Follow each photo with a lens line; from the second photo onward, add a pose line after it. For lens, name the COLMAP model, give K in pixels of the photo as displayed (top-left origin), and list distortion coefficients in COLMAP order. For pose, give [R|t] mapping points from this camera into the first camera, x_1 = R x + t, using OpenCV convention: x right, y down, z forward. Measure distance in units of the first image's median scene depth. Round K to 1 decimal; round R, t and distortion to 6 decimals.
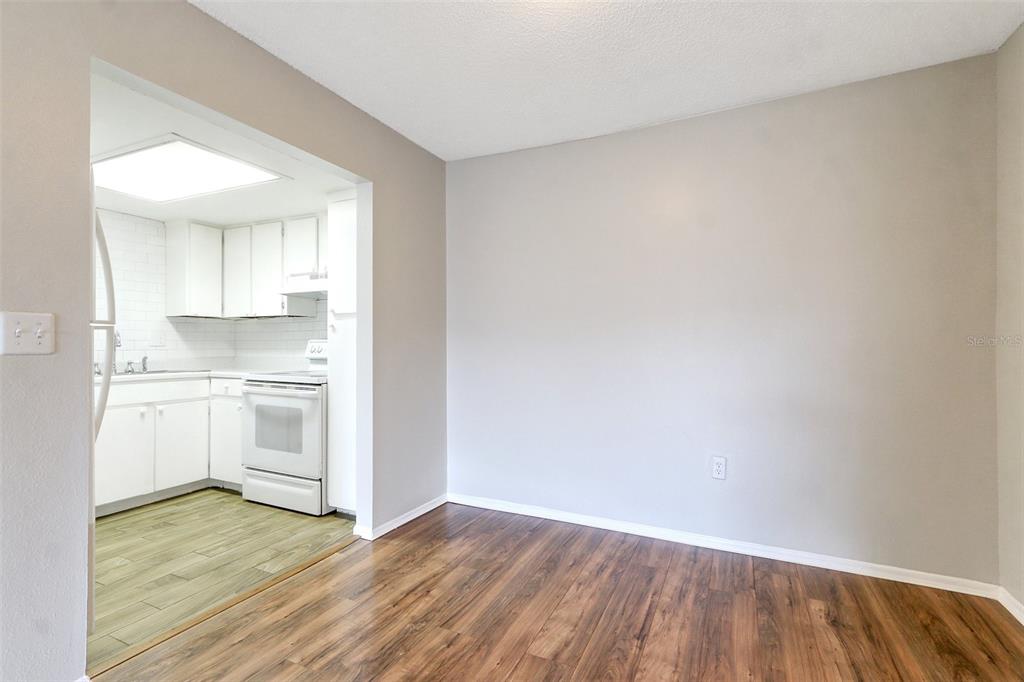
lens RADIAL K [[473.0, 0, 513.0], [0, 473.0, 342.4], [0, 0, 1]] dist [0.000827, 0.000491]
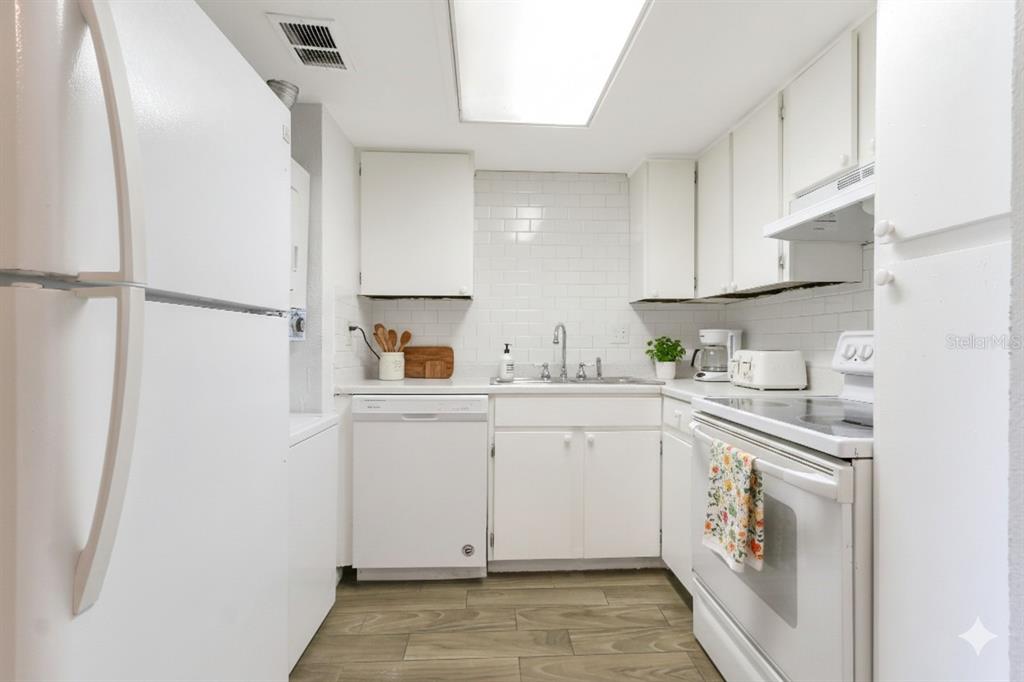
lens RADIAL K [[473.0, 0, 513.0], [0, 473.0, 342.4], [0, 0, 1]] dist [0.000827, 0.000491]
pose [[0.476595, 0.002487, -0.879119, -0.214929], [0.003124, 0.999985, 0.004522, 0.002774], [0.879117, -0.004902, 0.476580, 0.600204]]
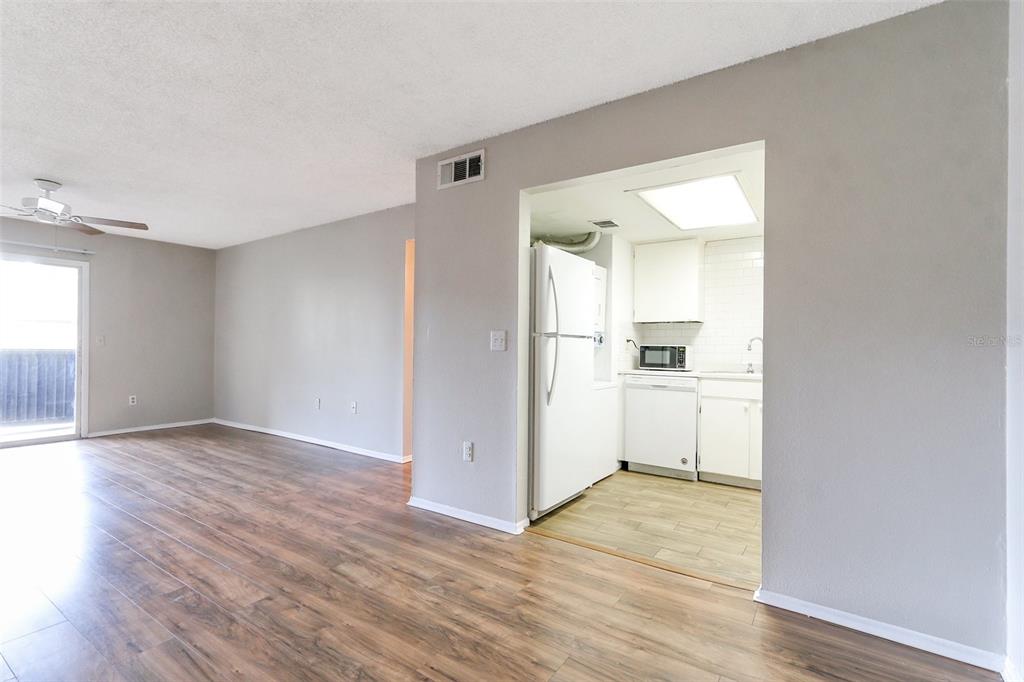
lens RADIAL K [[473.0, 0, 513.0], [0, 473.0, 342.4], [0, 0, 1]] dist [0.000827, 0.000491]
pose [[-0.153781, -0.008749, -0.988066, 0.452911], [-0.005836, 0.999951, -0.007946, 0.001464], [0.988088, 0.004545, -0.153825, 0.608364]]
